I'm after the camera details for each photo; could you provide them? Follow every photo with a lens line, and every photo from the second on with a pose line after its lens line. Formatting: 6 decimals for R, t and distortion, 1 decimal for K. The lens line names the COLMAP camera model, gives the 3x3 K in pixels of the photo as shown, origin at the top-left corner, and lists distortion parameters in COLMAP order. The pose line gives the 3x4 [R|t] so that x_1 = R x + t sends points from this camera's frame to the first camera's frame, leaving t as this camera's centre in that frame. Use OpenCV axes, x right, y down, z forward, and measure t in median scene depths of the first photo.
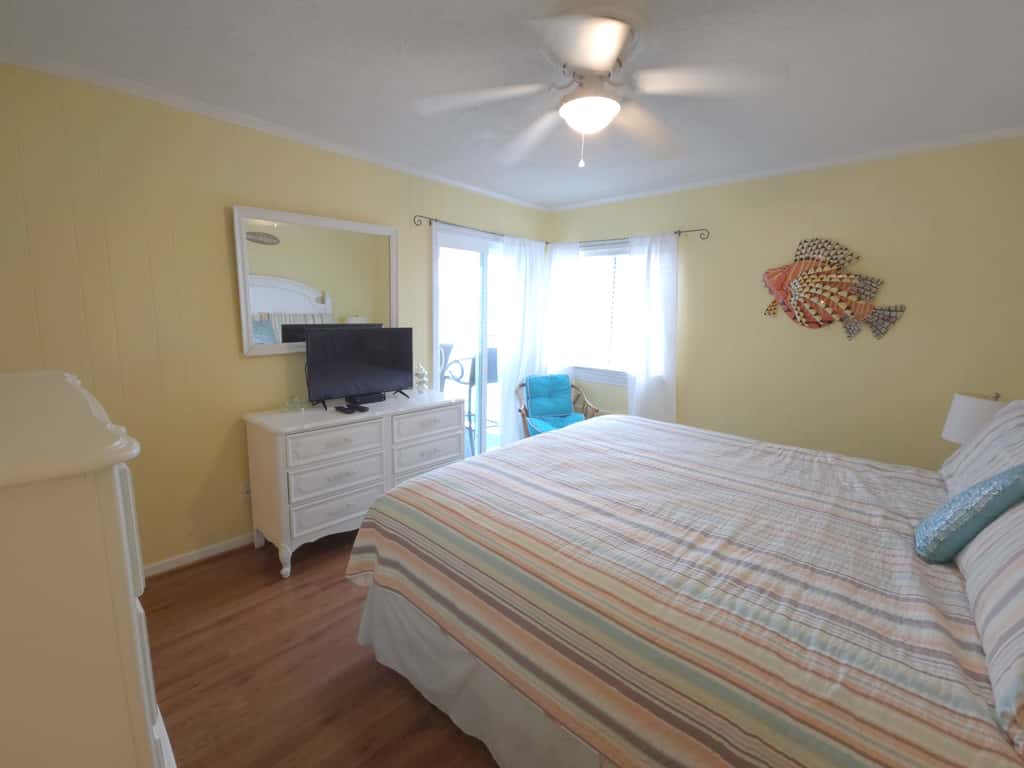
lens RADIAL K [[446.2, 0, 506.2], [0, 446.2, 383.8], [0, 0, 1]] dist [-0.001038, -0.000033]
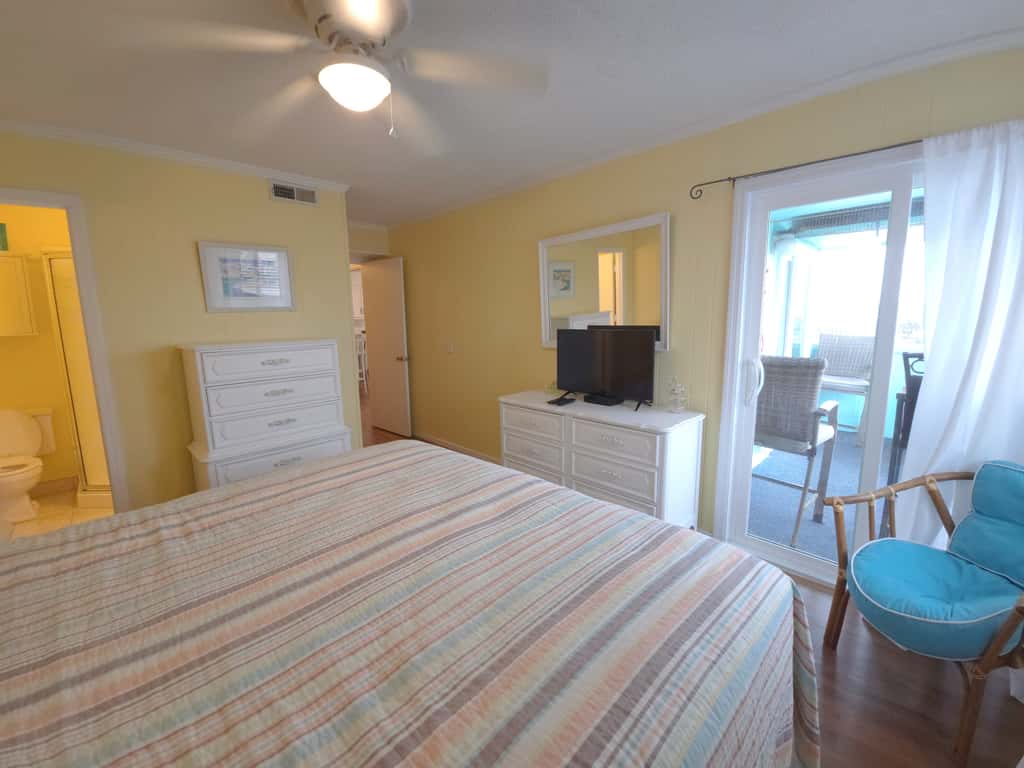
lens RADIAL K [[419.5, 0, 509.7], [0, 419.5, 384.1], [0, 0, 1]] dist [-0.011707, -0.000817]
pose [[-0.035939, 0.142901, -0.989084, 0.593470], [-0.149738, 0.977781, 0.146708, -0.103383], [0.988072, 0.153376, -0.013743, 0.773706]]
